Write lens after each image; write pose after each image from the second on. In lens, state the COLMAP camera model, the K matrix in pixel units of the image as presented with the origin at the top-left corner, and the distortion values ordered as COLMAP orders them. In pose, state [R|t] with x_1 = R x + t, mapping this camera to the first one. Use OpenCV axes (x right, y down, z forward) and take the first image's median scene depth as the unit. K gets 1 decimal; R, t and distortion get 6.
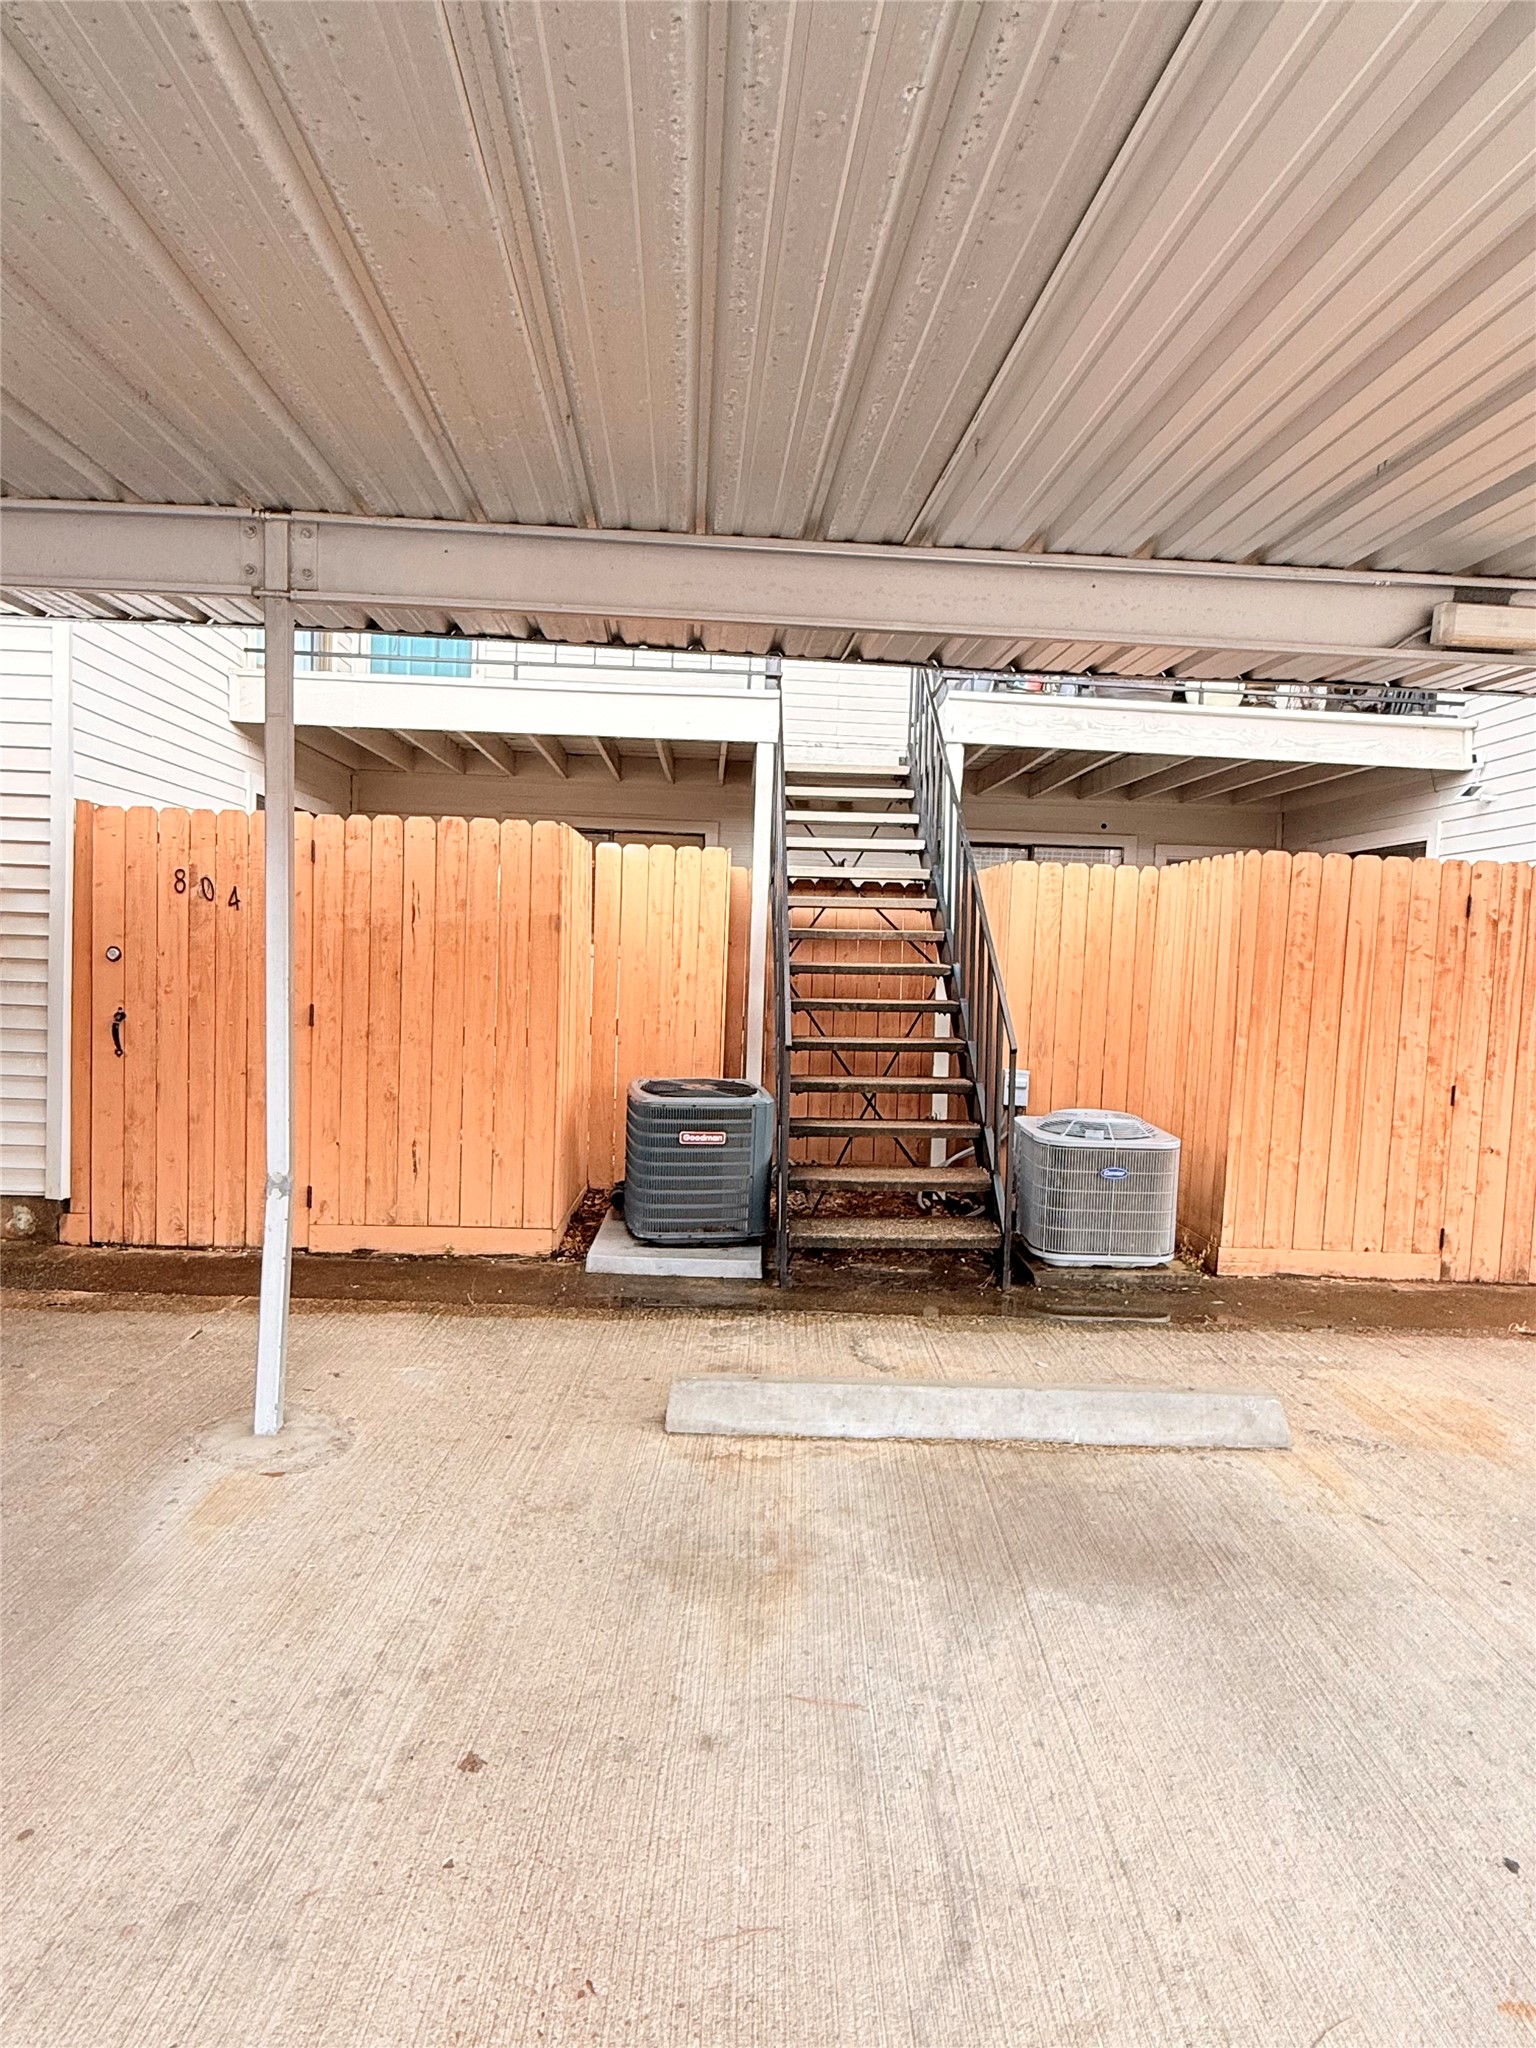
lens RADIAL K [[1246.6, 0, 768.2], [0, 1246.6, 1028.0], [0, 0, 1]] dist [-0.000302, -0.001309]
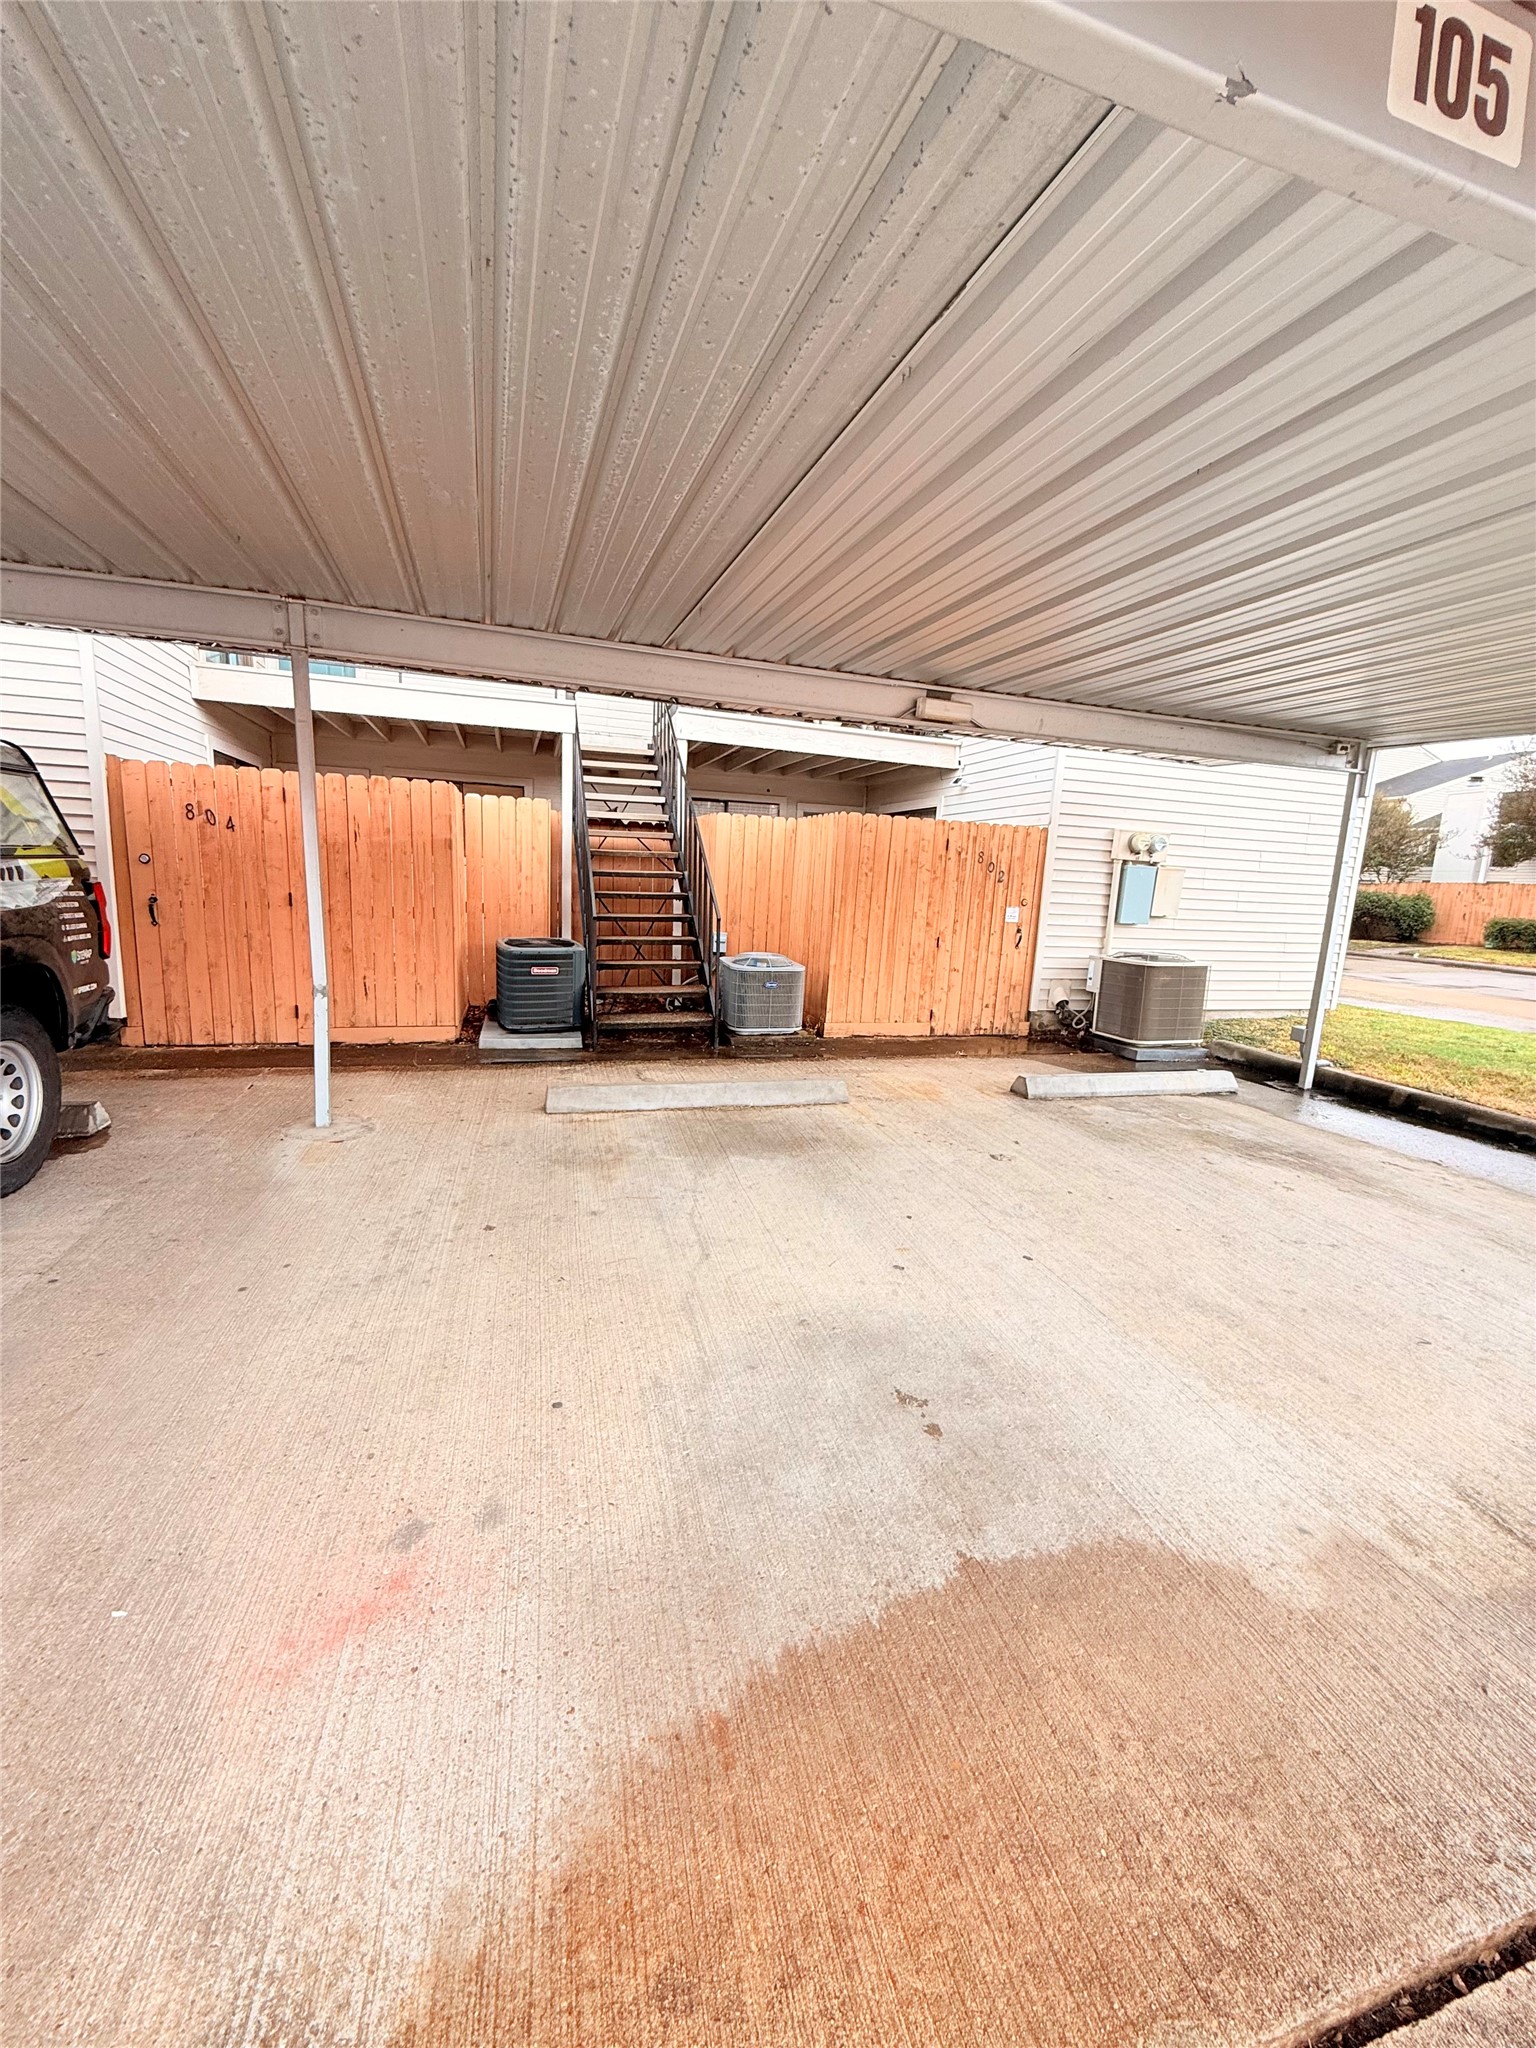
lens RADIAL K [[818.9, 0, 761.7], [0, 818.9, 1022.3], [0, 0, 1]] dist [-0.000188, 0.000377]
pose [[0.968775, -0.033951, 0.245605, -0.043086], [0.001918, 0.991577, 0.129504, 0.011812], [-0.247933, -0.124990, 0.960680, -0.192434]]
